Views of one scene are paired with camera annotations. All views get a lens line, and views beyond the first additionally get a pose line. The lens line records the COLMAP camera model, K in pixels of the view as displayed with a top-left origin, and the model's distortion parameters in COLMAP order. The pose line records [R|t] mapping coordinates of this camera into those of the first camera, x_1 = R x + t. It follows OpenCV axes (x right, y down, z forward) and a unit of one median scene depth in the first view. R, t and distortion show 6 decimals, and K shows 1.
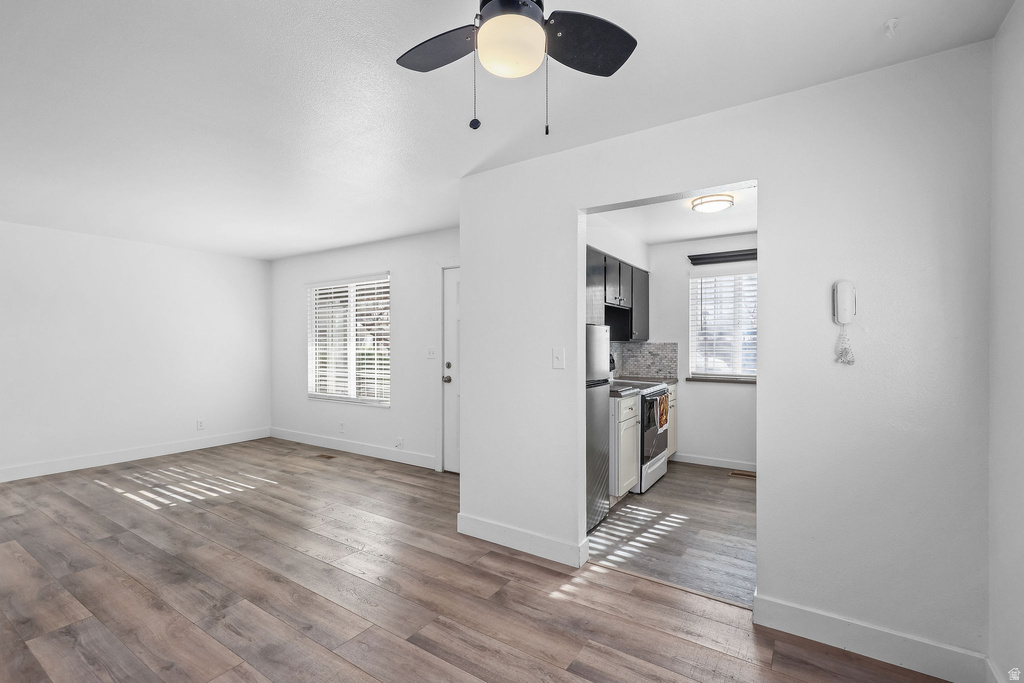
lens RADIAL K [[456.3, 0, 514.6], [0, 456.3, 343.2], [0, 0, 1]] dist [0.005889, 0.000038]
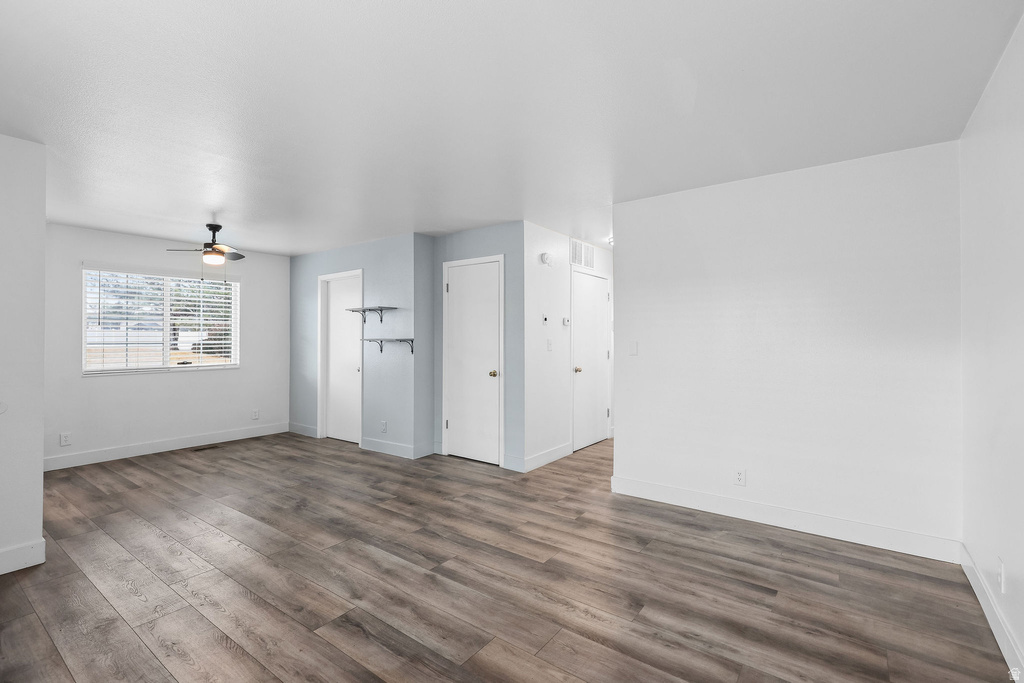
lens RADIAL K [[456.3, 0, 511.6], [0, 456.3, 339.0], [0, 0, 1]] dist [0.005889, 0.000038]
pose [[-0.998733, -0.000267, 0.050321, -1.145544], [-0.000202, 0.999999, 0.001281, -0.001833], [-0.050322, 0.001269, -0.998732, 2.007750]]
